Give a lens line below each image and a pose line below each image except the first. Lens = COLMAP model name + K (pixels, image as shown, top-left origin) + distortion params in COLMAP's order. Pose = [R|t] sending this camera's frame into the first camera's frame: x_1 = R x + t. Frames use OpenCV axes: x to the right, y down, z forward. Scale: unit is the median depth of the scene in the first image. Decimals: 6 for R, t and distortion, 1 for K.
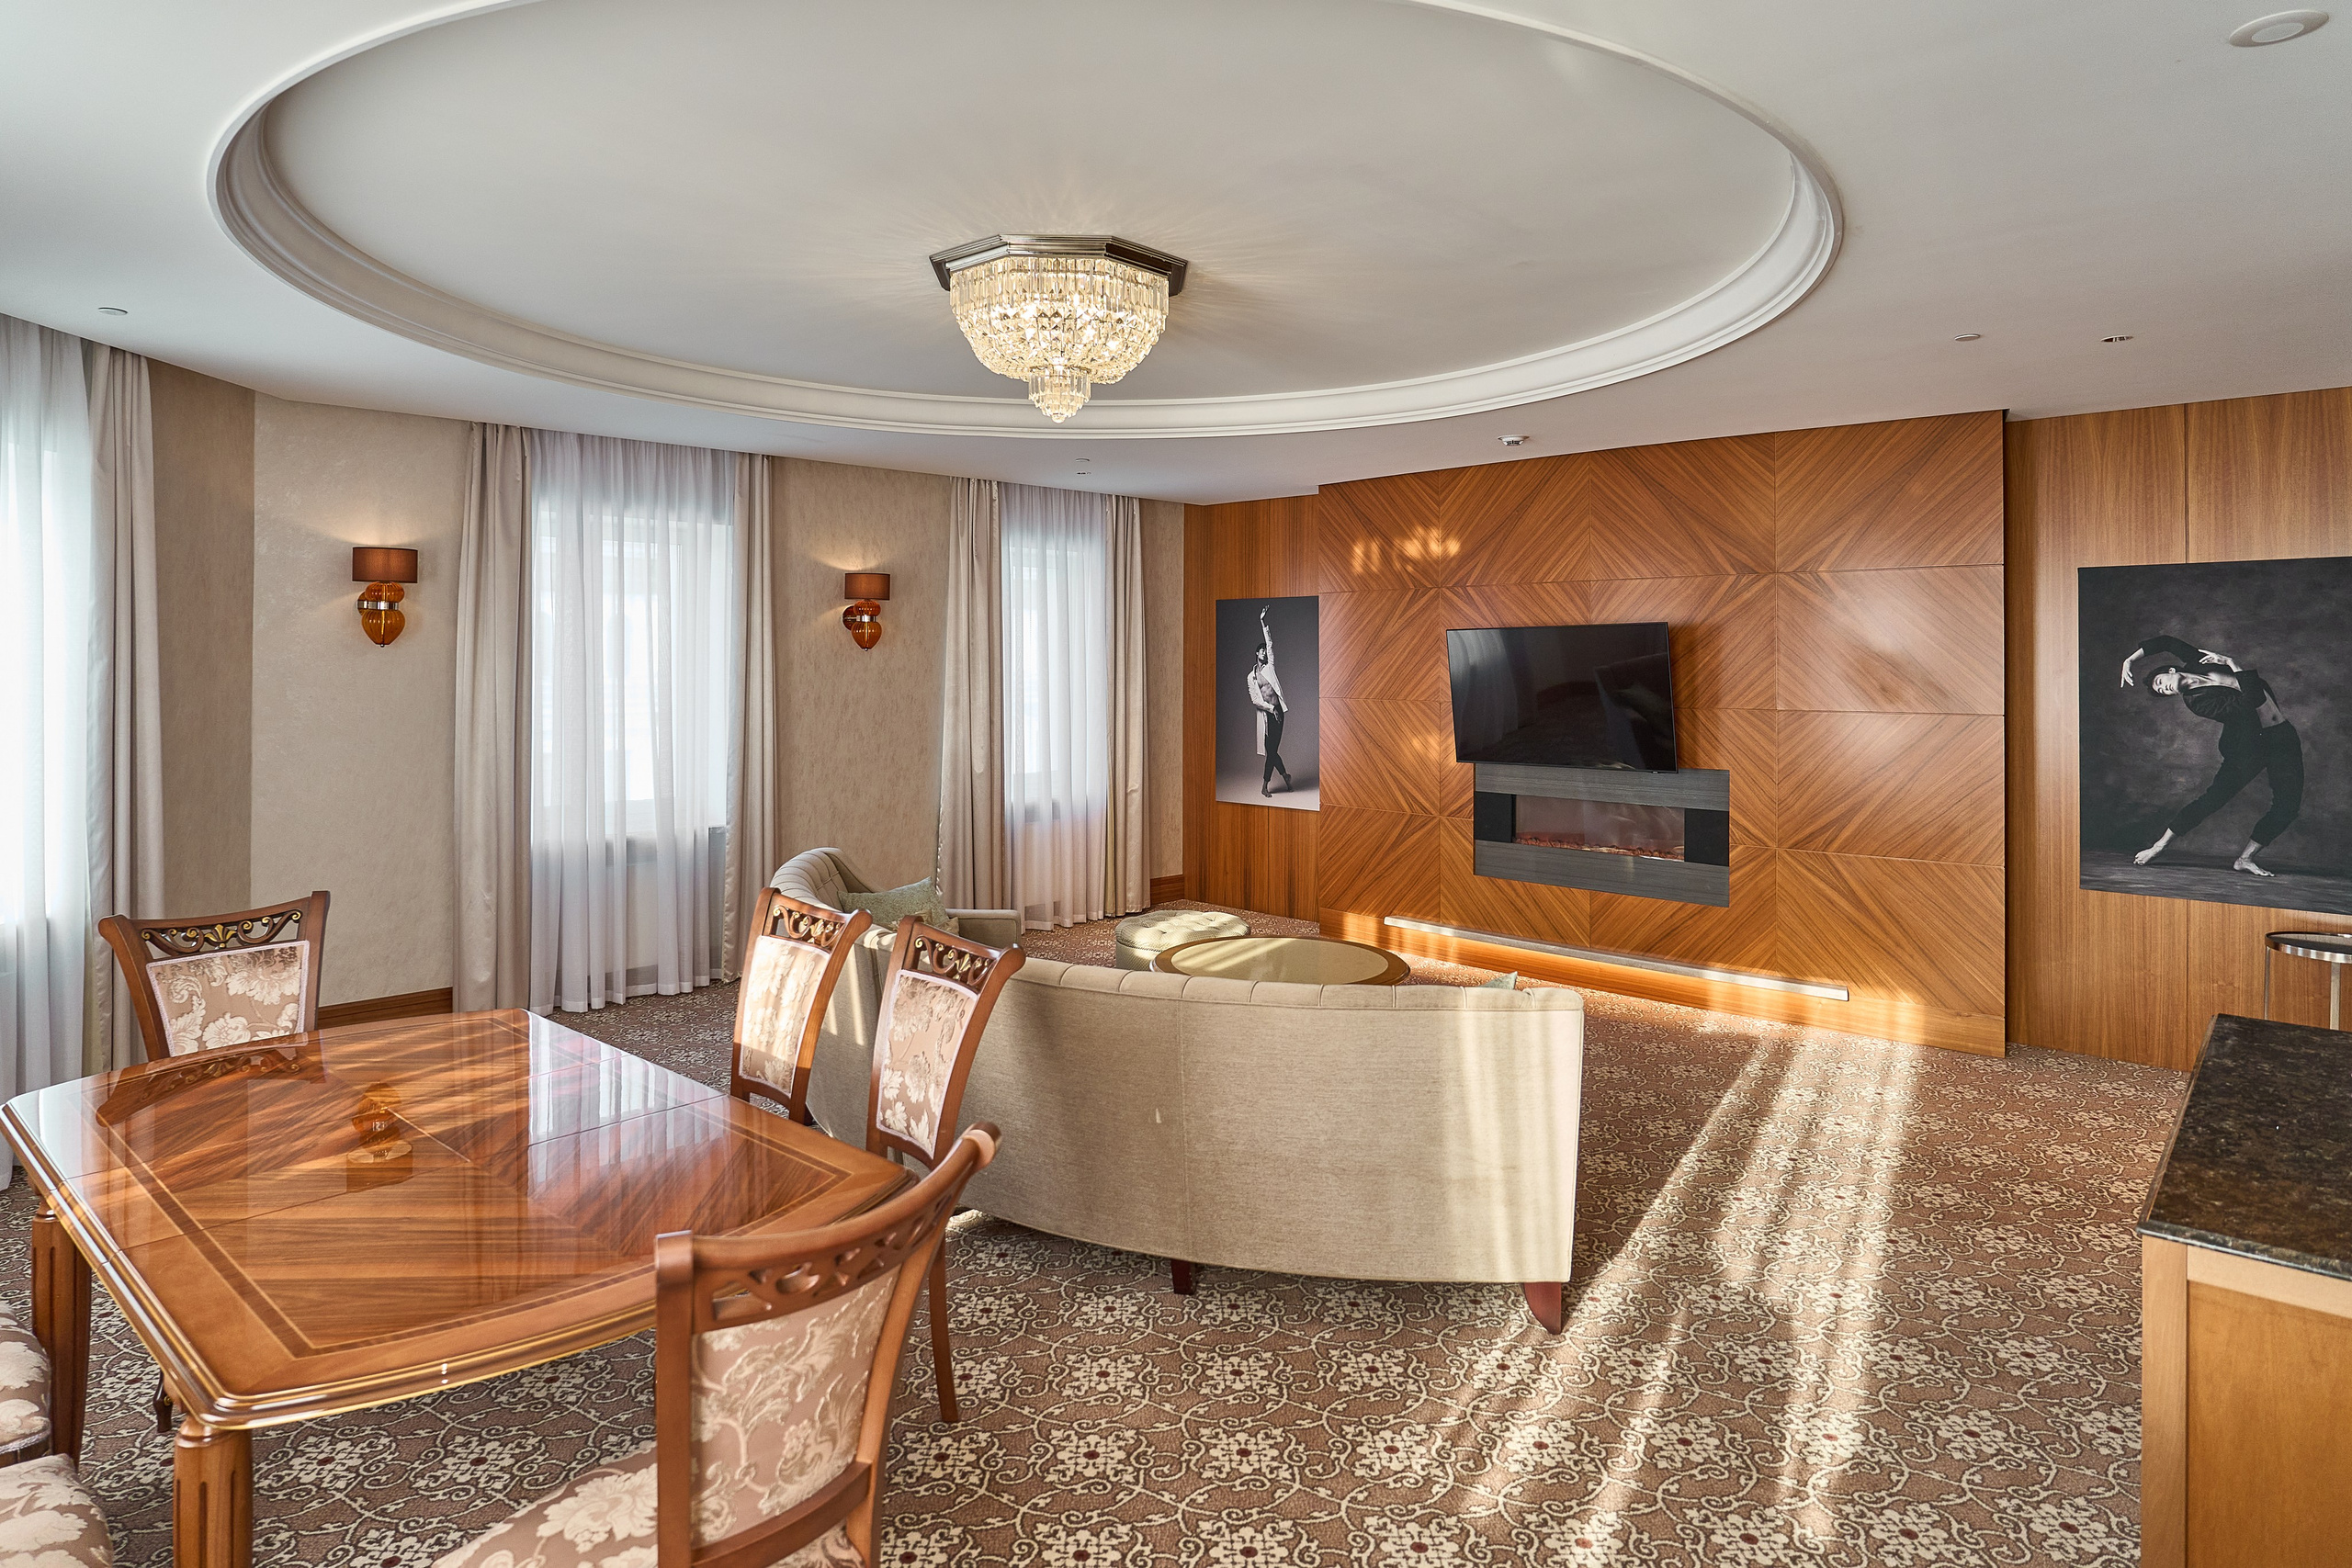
lens RADIAL K [[1348.7, 0, 1171.8], [0, 1348.7, 649.9], [0, 0, 1]] dist [-0.017870, 0.003805]
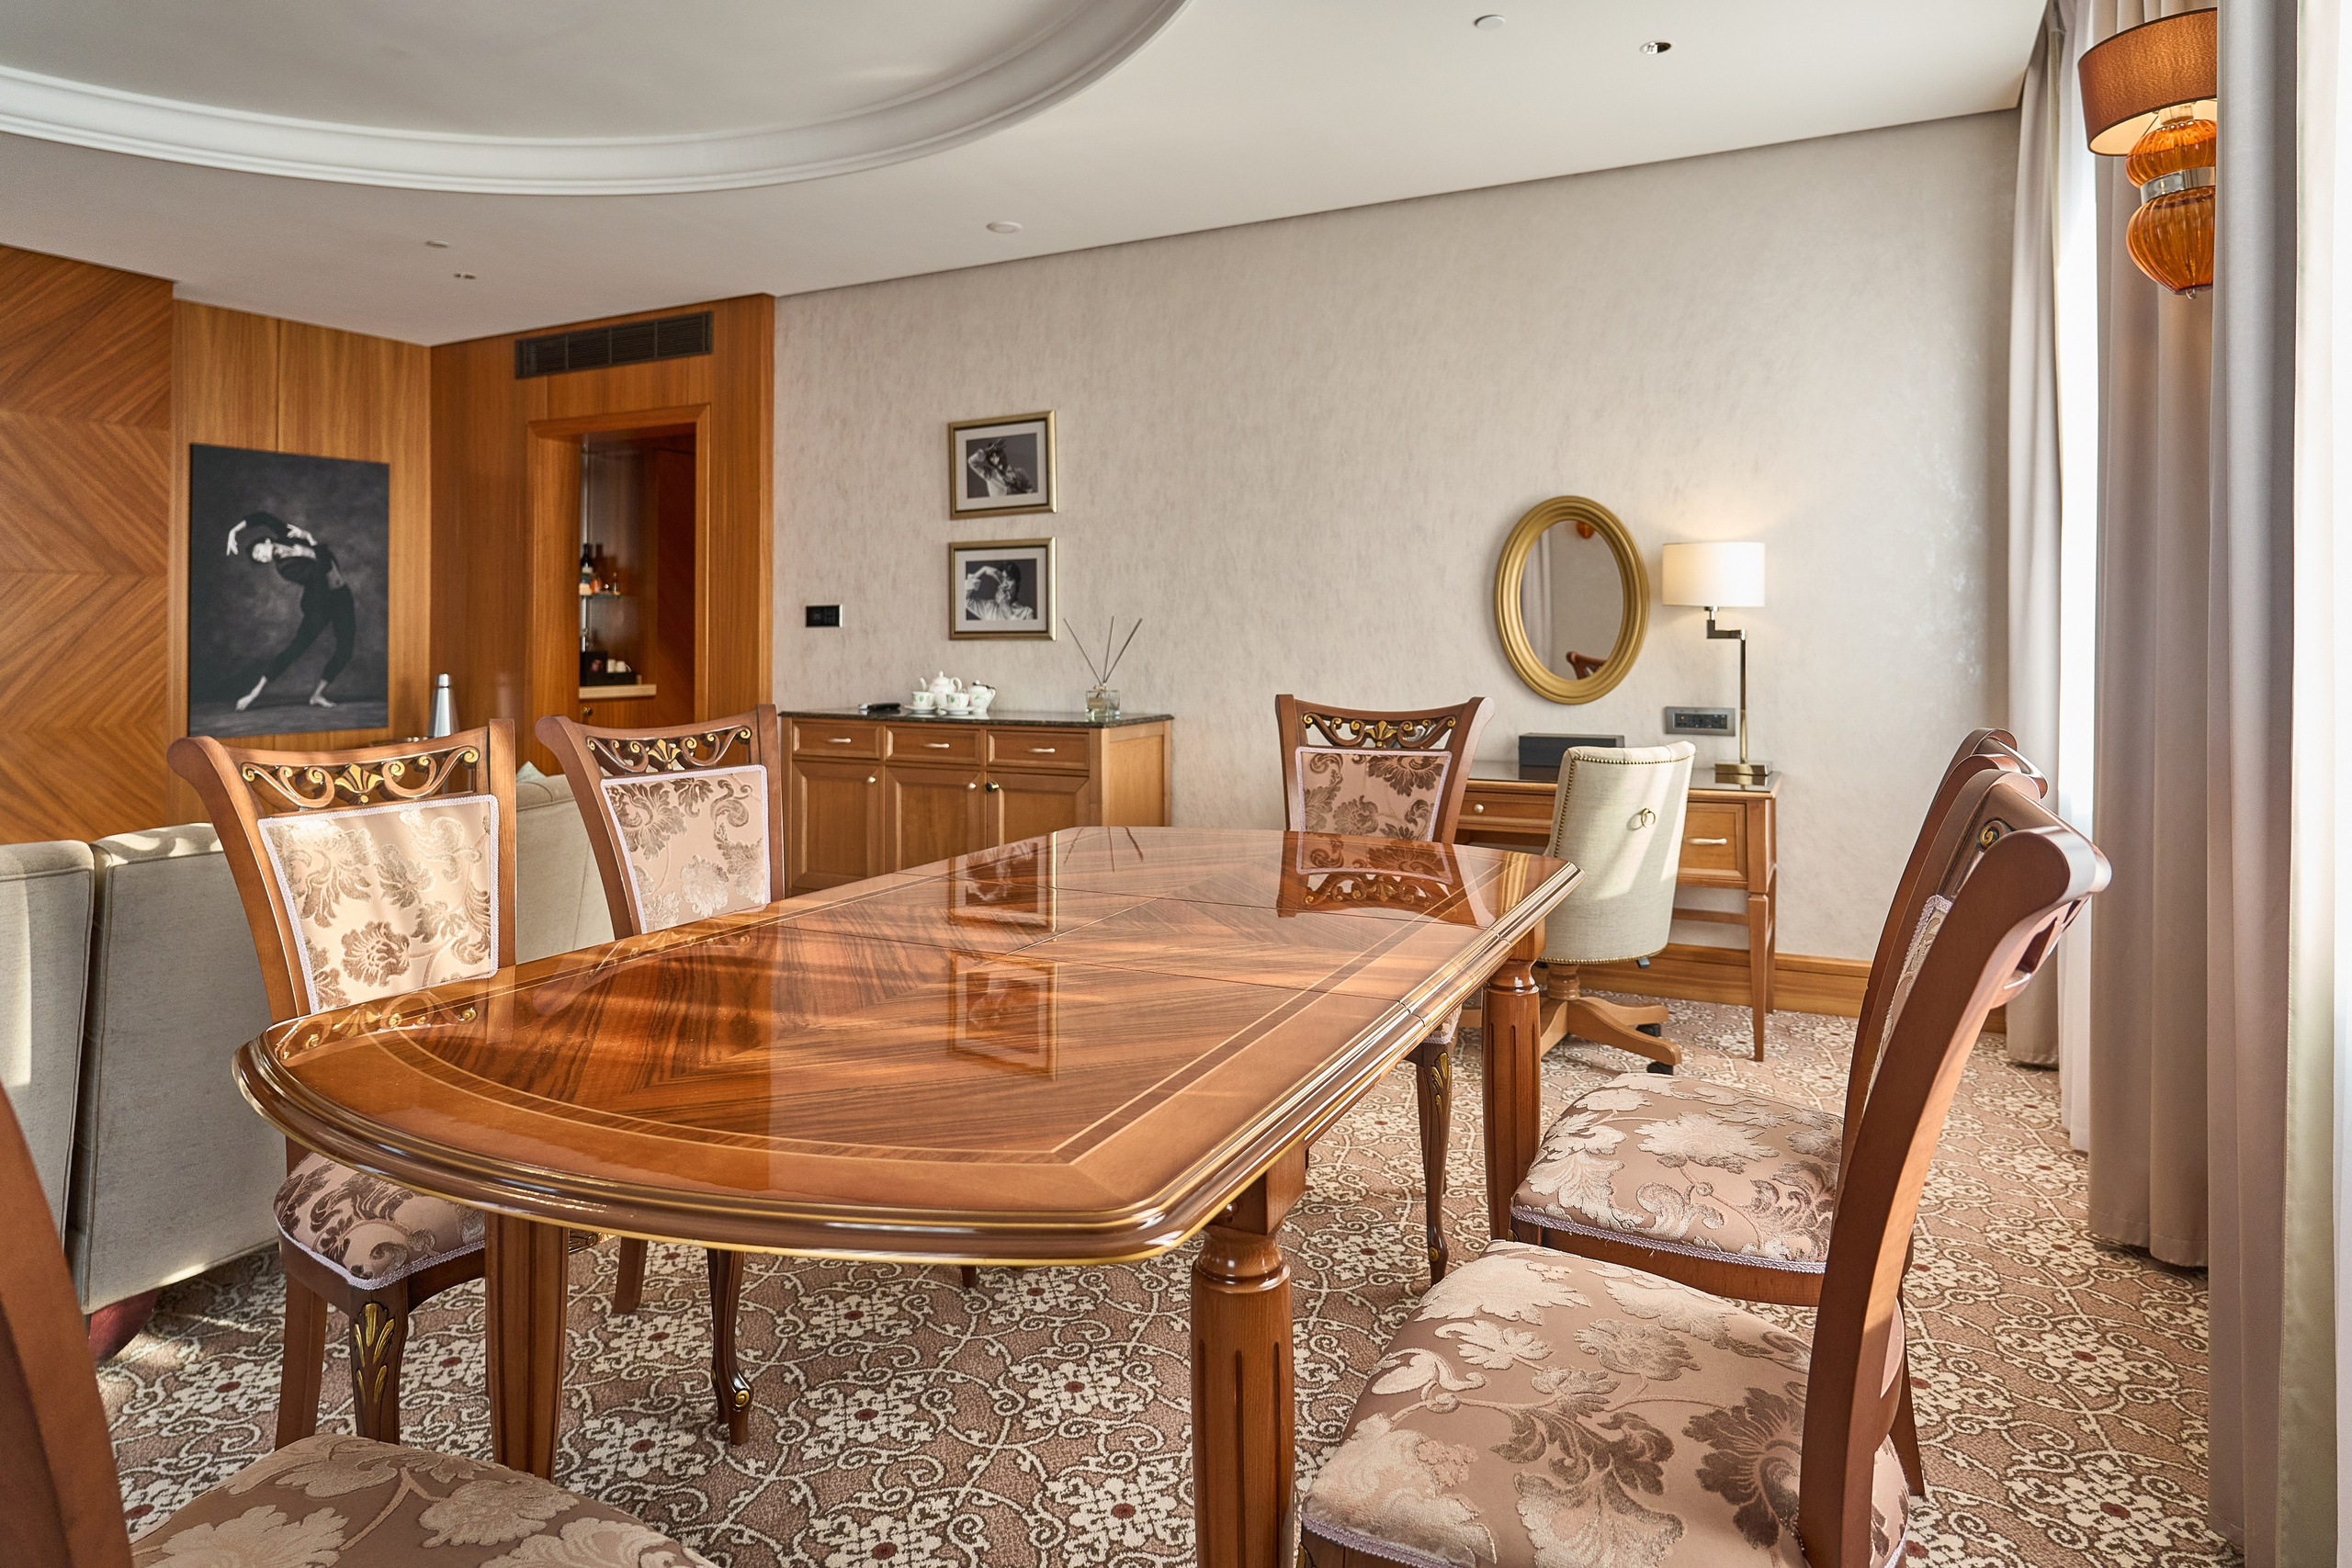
lens RADIAL K [[1349.7, 0, 1185.9], [0, 1349.7, 601.7], [0, 0, 1]] dist [-0.026001, 0.010141]
pose [[-0.260650, 0.021834, 0.965186, -0.556728], [-0.003850, 0.999713, -0.023655, 0.087088], [-0.965426, -0.009882, -0.260491, 0.493499]]
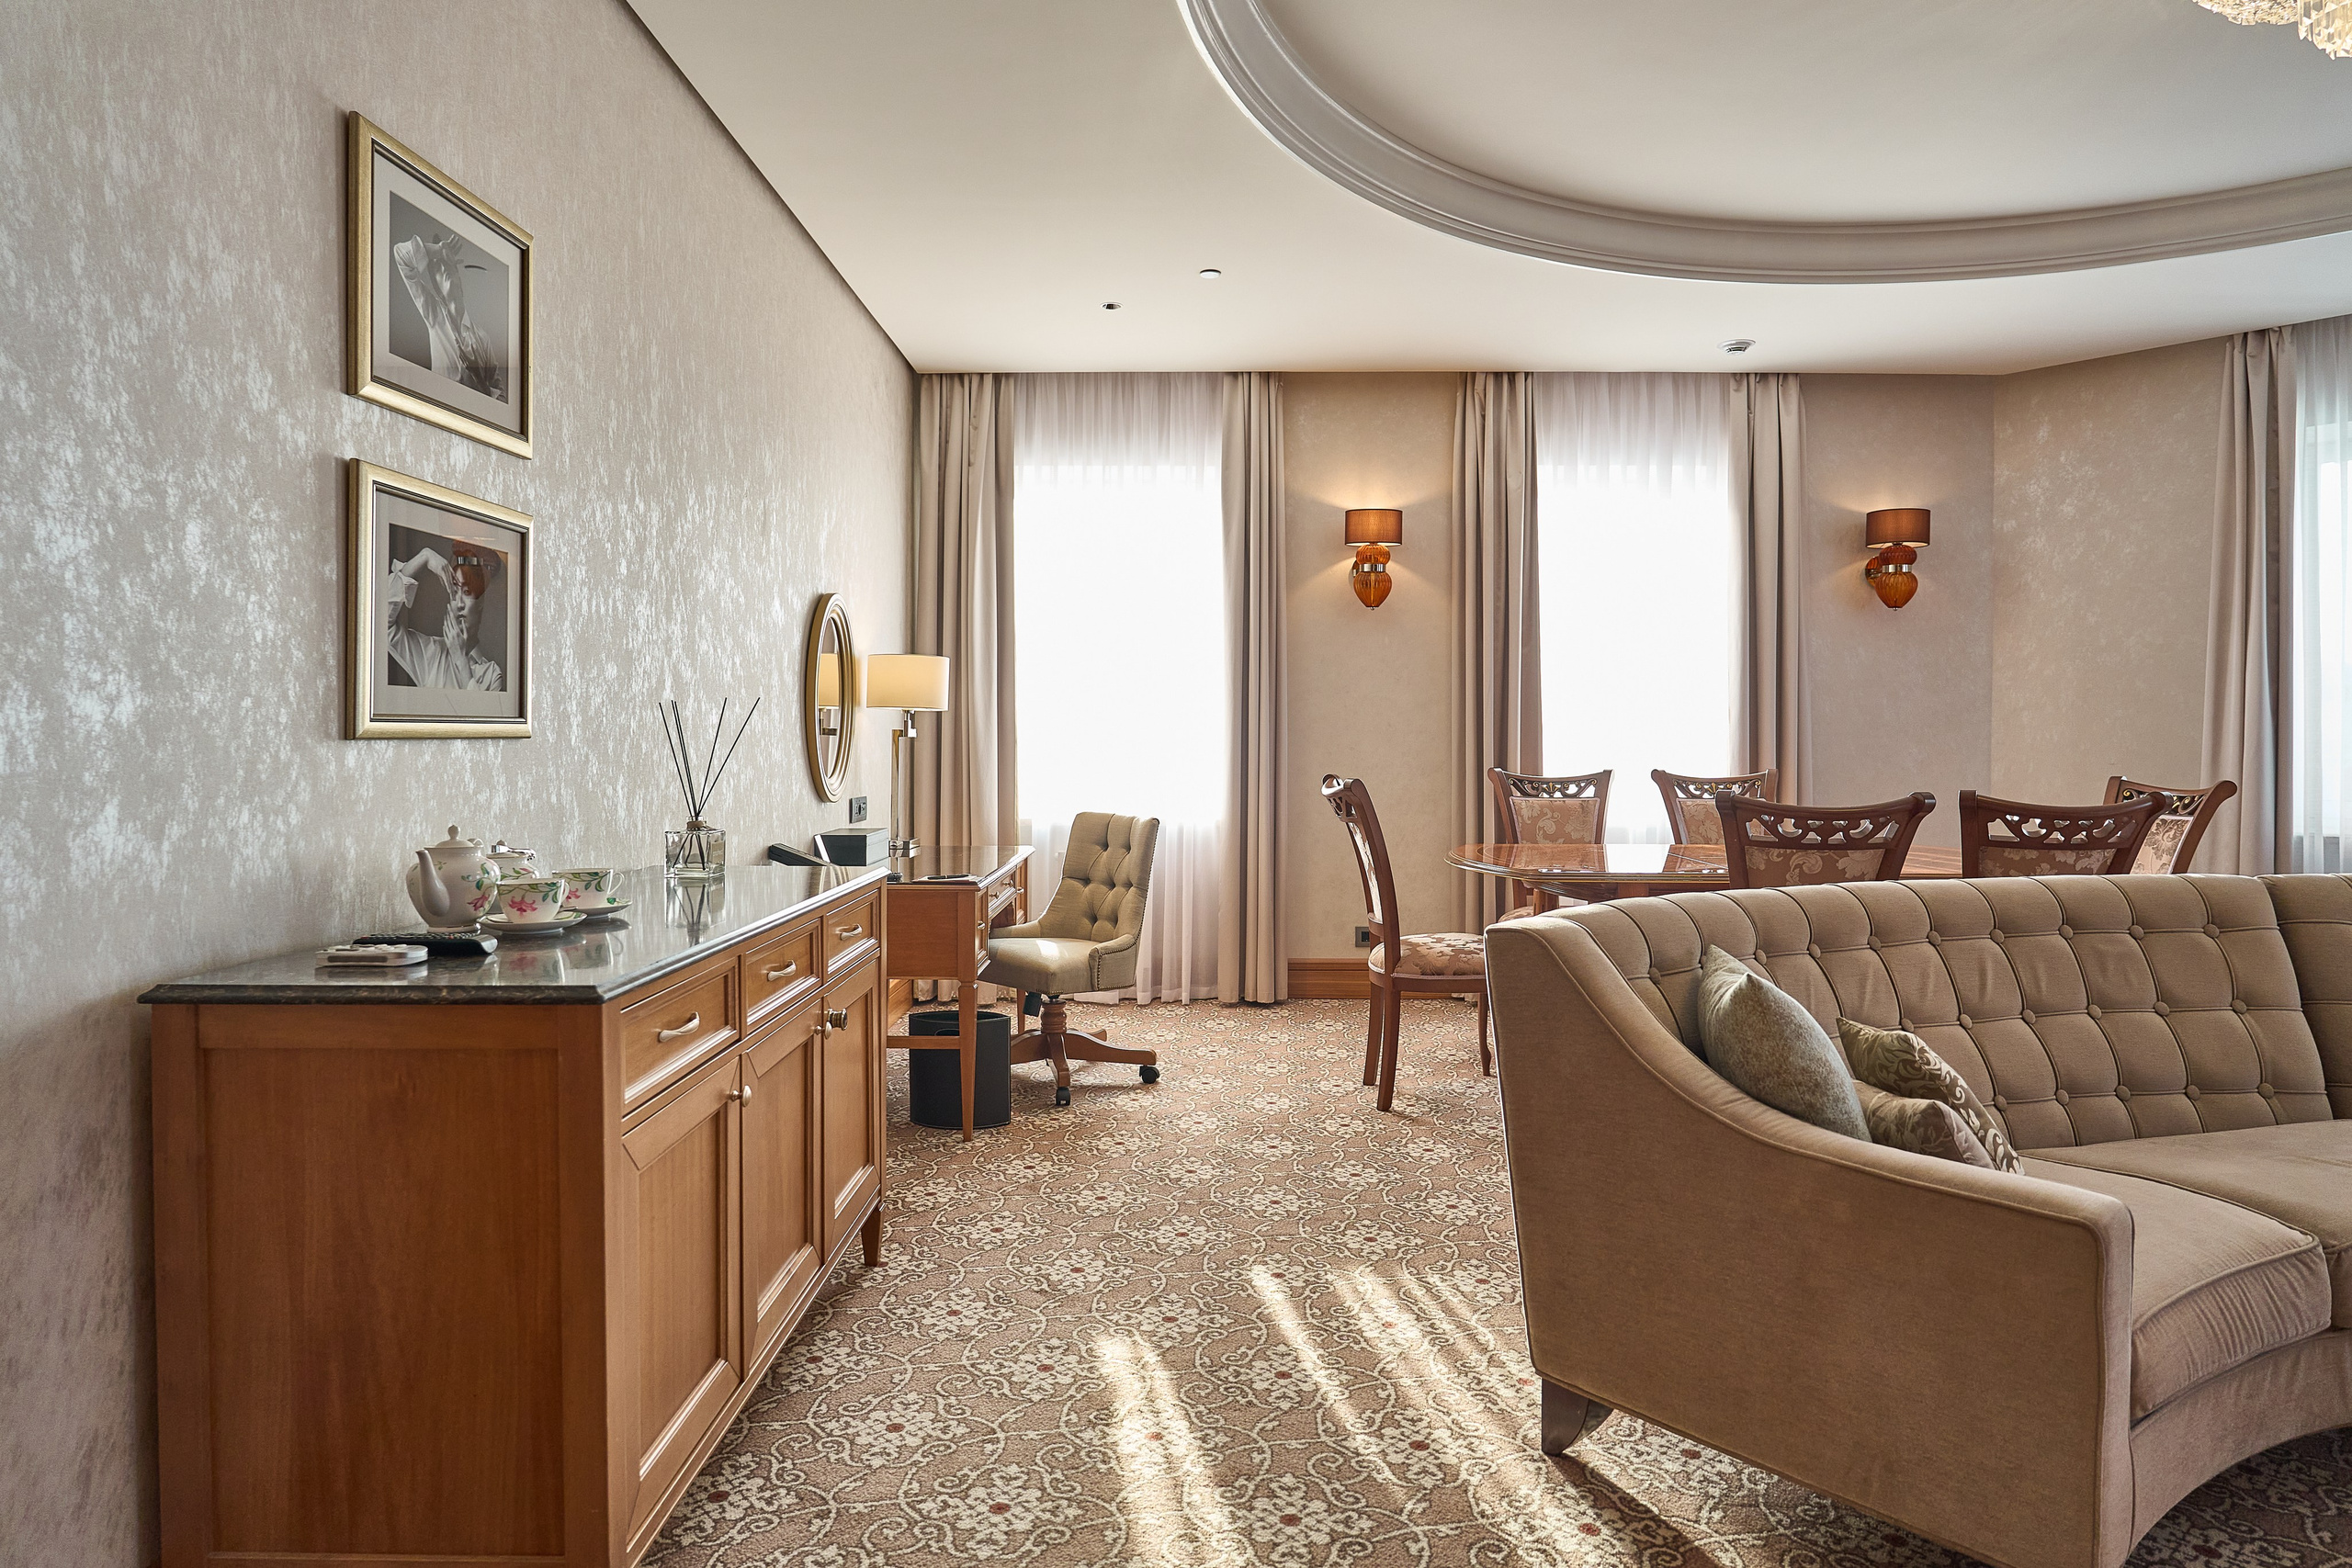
lens RADIAL K [[1355.1, 0, 1174.5], [0, 1355.1, 748.2], [0, 0, 1]] dist [-0.016936, 0.002045]
pose [[-0.758108, 0.001432, -0.652127, 0.494424], [-0.000593, 0.999996, 0.002885, 0.093710], [0.652128, 0.002574, -0.758104, 0.797438]]
